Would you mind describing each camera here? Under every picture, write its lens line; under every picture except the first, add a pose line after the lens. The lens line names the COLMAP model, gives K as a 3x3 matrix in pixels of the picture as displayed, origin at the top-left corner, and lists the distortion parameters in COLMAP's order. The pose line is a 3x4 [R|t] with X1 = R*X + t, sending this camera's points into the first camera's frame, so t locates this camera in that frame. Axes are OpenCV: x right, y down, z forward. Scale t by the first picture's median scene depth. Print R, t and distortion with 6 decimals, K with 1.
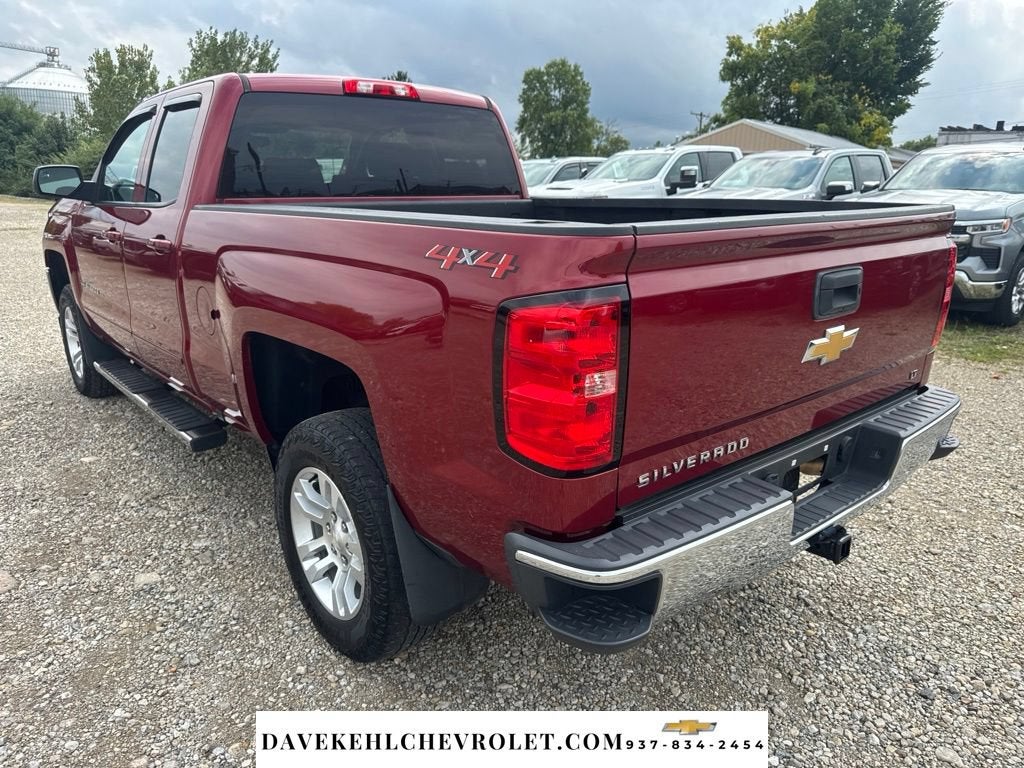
lens RADIAL K [[771.8, 0, 529.8], [0, 771.8, 393.1], [0, 0, 1]] dist [0.014082, -0.022991]
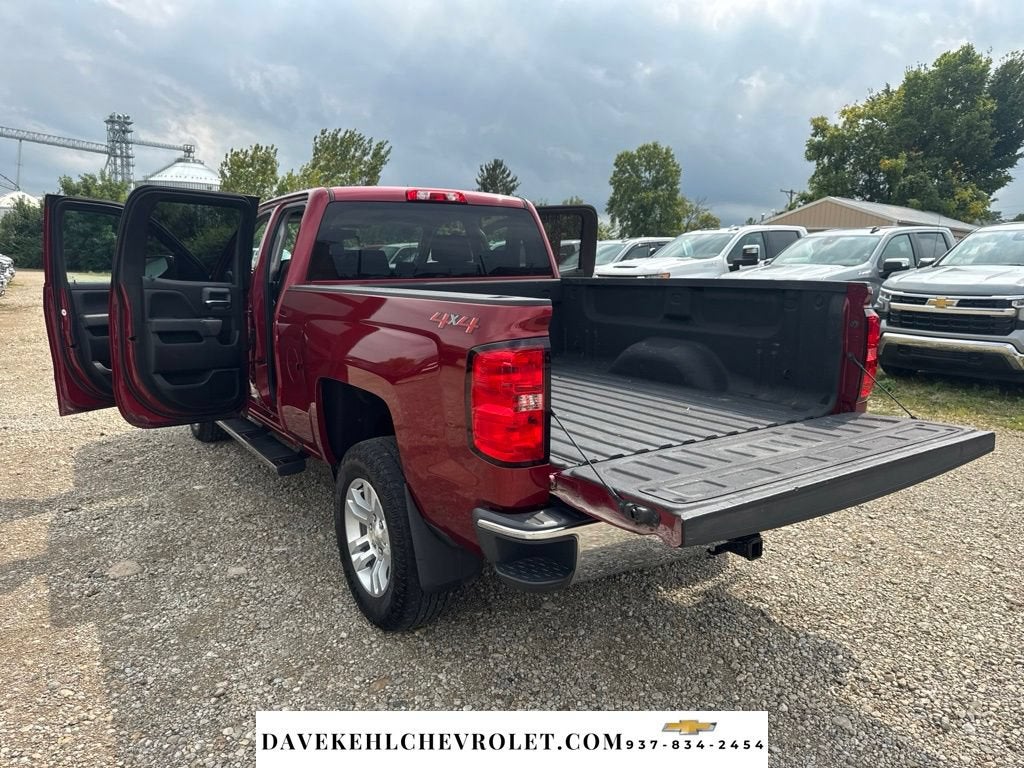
lens RADIAL K [[774.1, 0, 516.8], [0, 774.1, 372.8], [0, 0, 1]] dist [0.013098, -0.005321]
pose [[0.991229, 0.010096, -0.131772, 0.129202], [-0.025967, 0.992520, -0.119288, 0.054756], [0.129582, 0.121664, 0.984076, -0.242674]]
